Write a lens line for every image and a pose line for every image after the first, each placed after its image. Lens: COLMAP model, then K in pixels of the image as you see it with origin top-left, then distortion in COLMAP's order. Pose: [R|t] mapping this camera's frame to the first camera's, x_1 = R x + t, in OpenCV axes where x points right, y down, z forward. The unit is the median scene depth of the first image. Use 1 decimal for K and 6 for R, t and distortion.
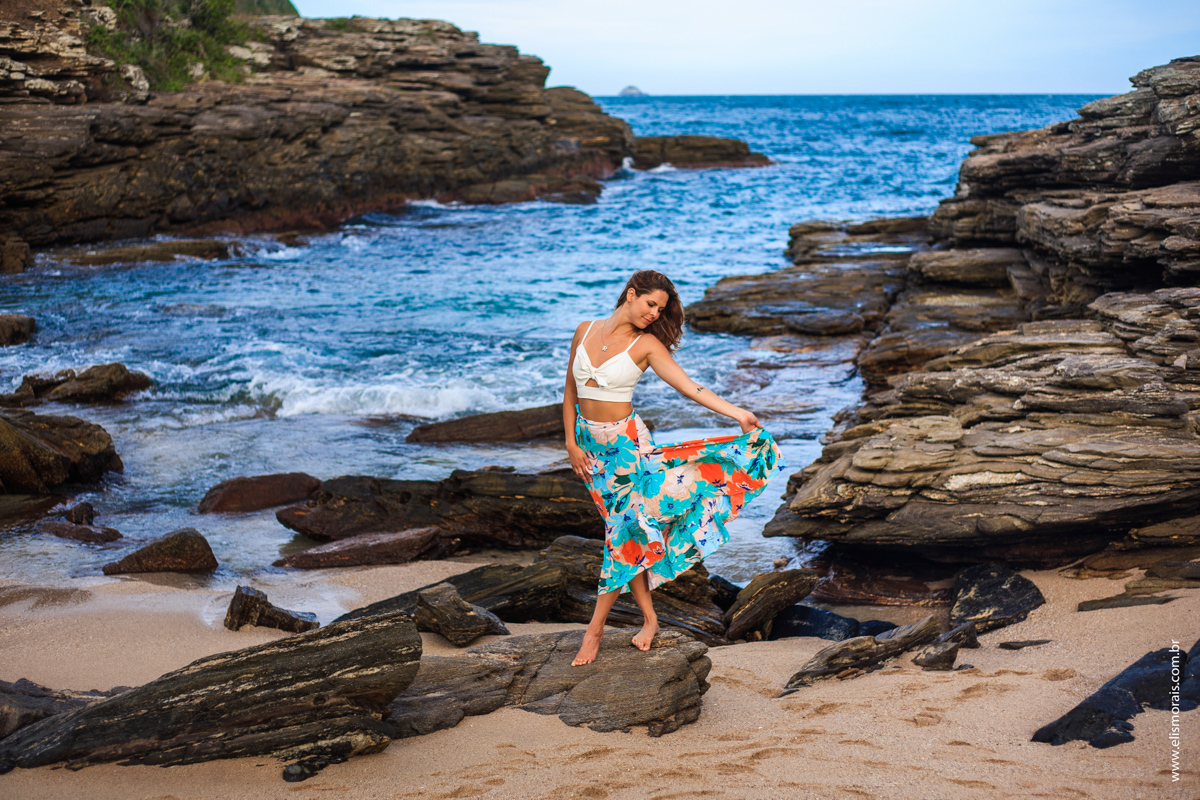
lens RADIAL K [[1768.2, 0, 600.0], [0, 1768.2, 400.0], [0, 0, 1]] dist [-0.098503, -0.021321]
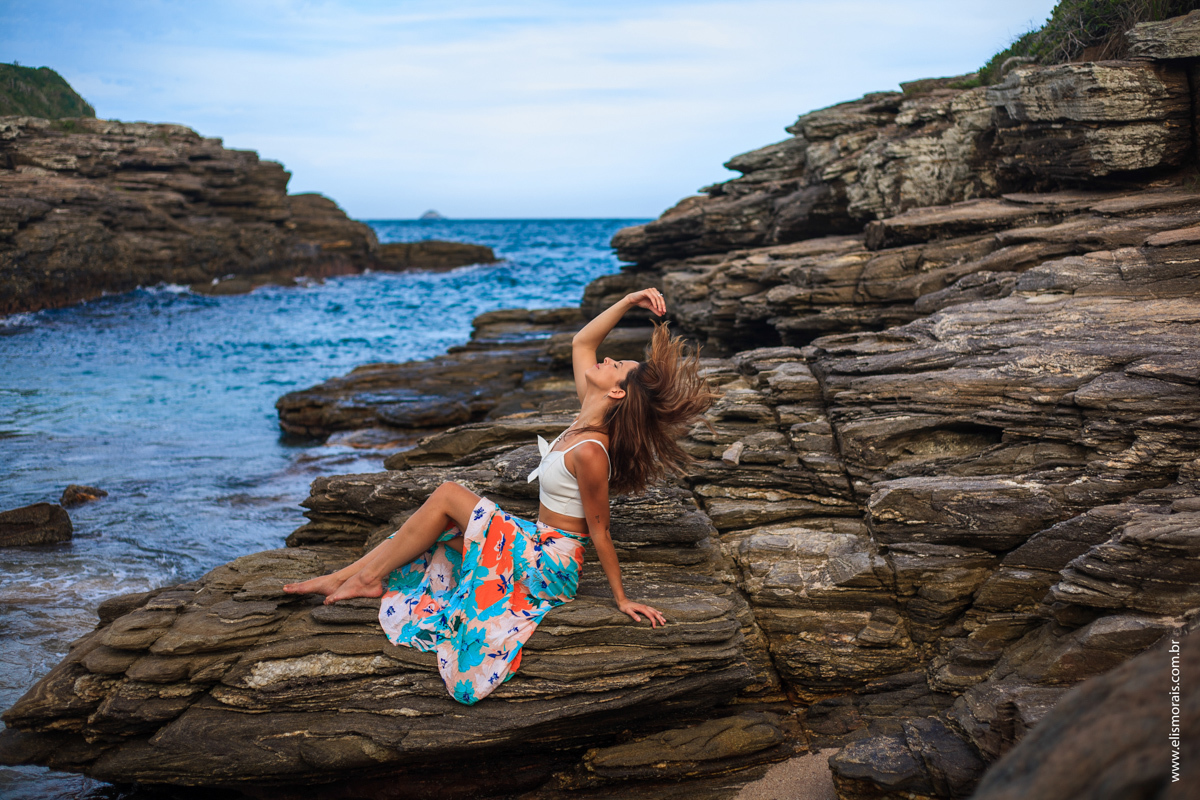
lens RADIAL K [[1551.3, 0, 600.0], [0, 1551.3, 400.0], [0, 0, 1]] dist [-0.077622, -0.009204]
pose [[0.994571, -0.007488, 0.103788, 0.136217], [0.013852, 0.998058, -0.060735, -0.004414], [-0.103132, 0.061843, 0.992743, 0.265801]]
